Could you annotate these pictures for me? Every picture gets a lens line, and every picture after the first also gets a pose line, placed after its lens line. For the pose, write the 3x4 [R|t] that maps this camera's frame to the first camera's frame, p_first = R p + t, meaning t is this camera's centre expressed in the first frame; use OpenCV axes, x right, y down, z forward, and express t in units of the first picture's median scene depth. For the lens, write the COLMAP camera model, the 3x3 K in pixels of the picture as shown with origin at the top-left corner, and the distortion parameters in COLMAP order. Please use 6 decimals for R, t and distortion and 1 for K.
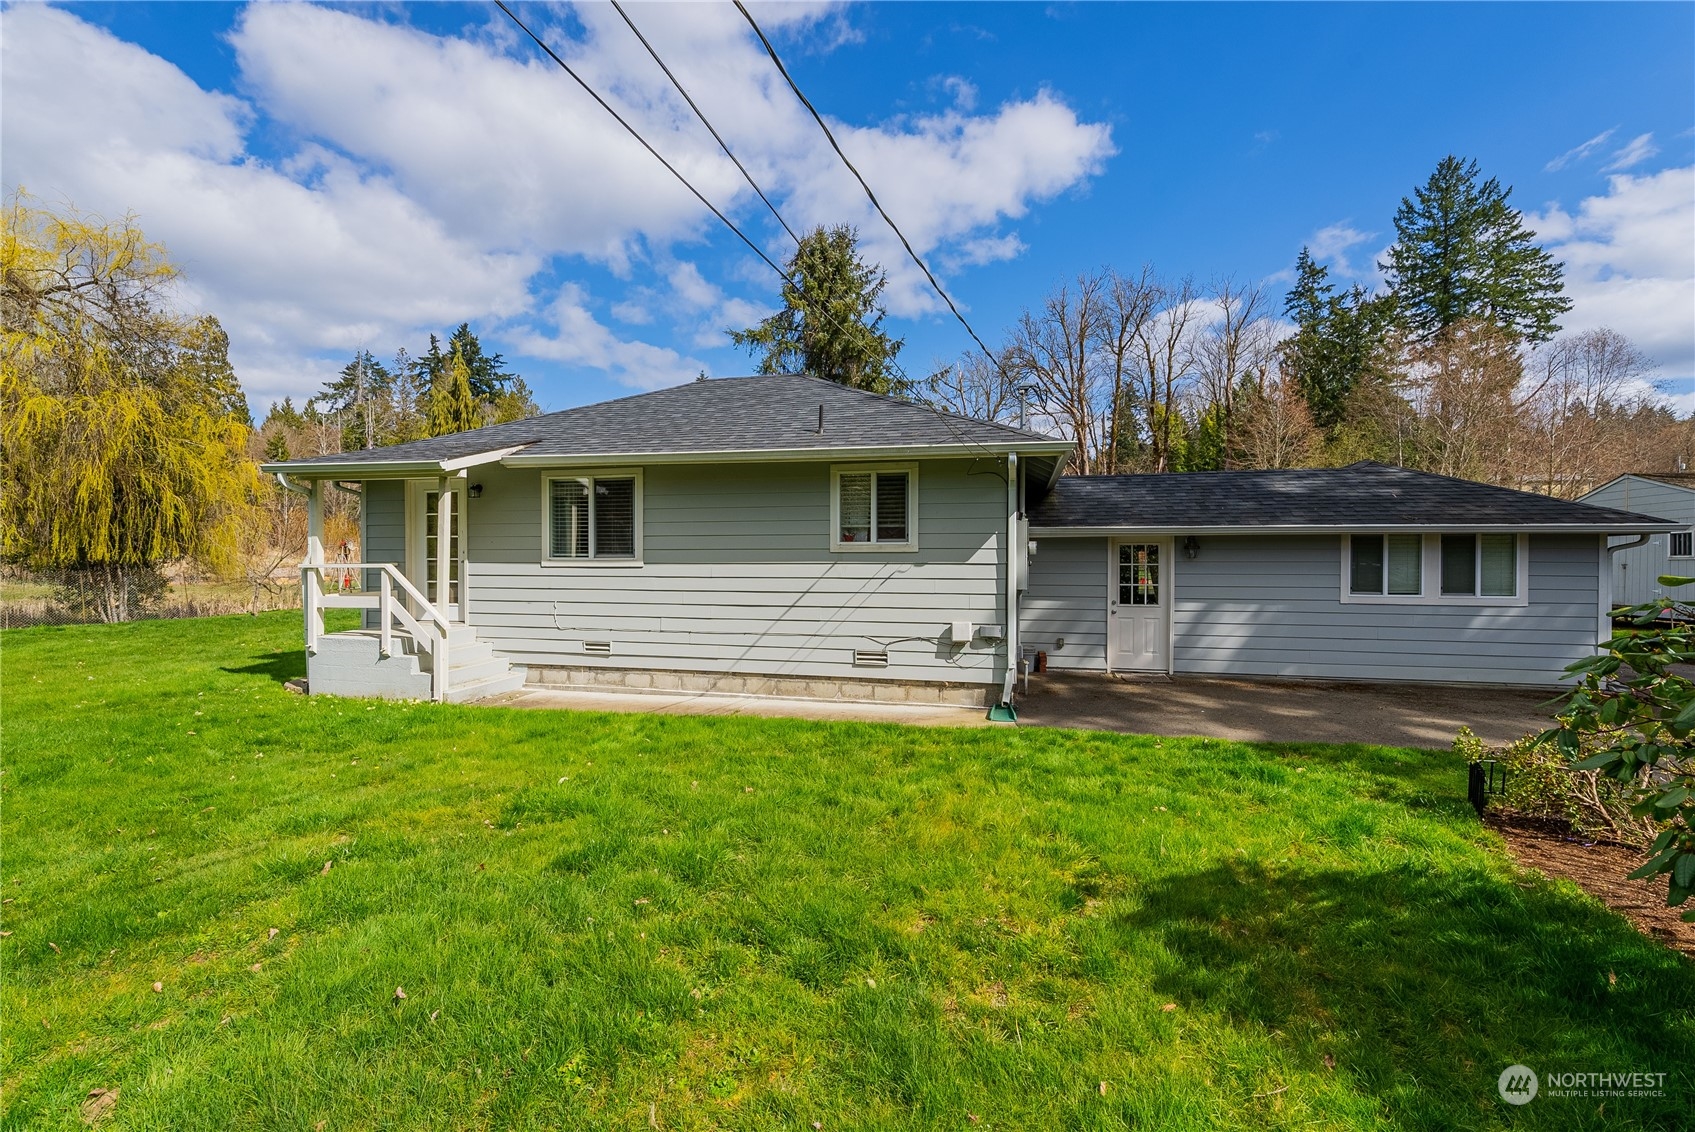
lens RADIAL K [[693.5, 0, 845.2], [0, 693.5, 574.0], [0, 0, 1]] dist [0.001290, -0.000157]
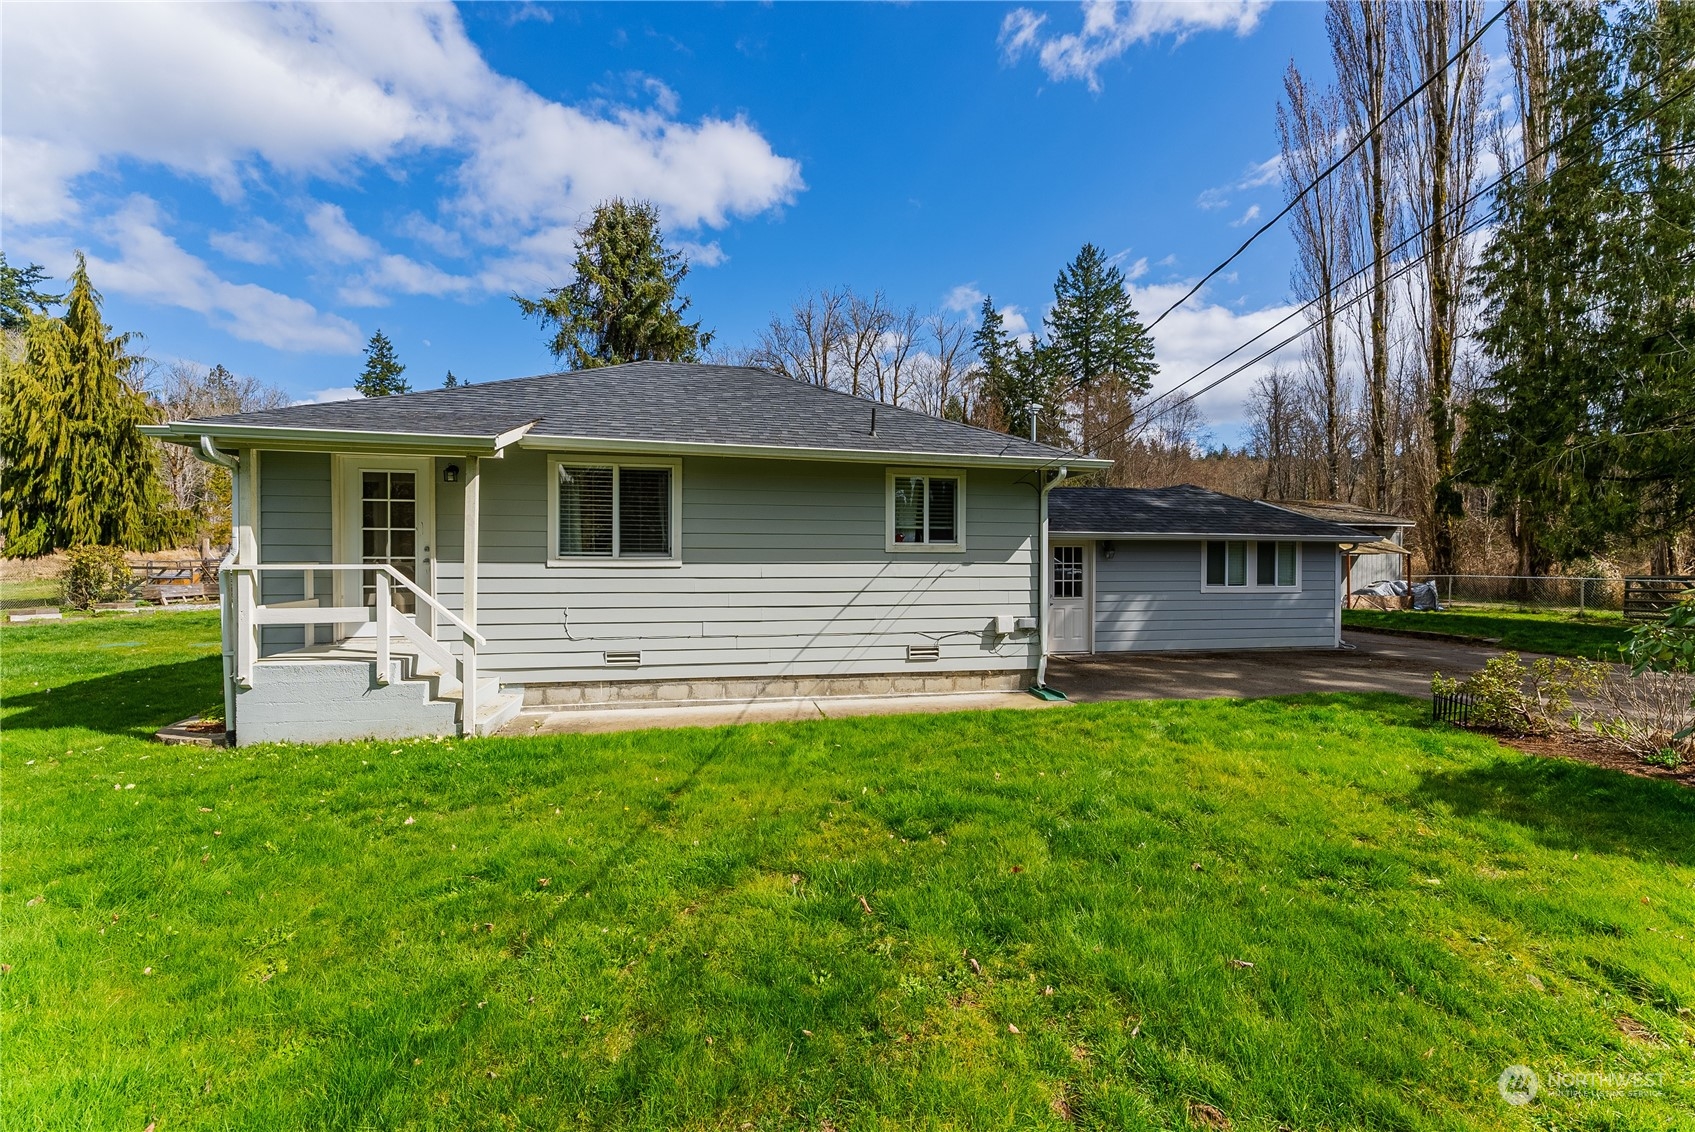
lens RADIAL K [[684.6, 0, 844.3], [0, 684.6, 566.8], [0, 0, 1]] dist [-0.008511, 0.000398]
pose [[0.911389, -0.002439, 0.411540, -0.440552], [0.006613, 0.999940, -0.008721, -0.001071], [-0.411494, 0.010670, 0.911350, 0.087263]]
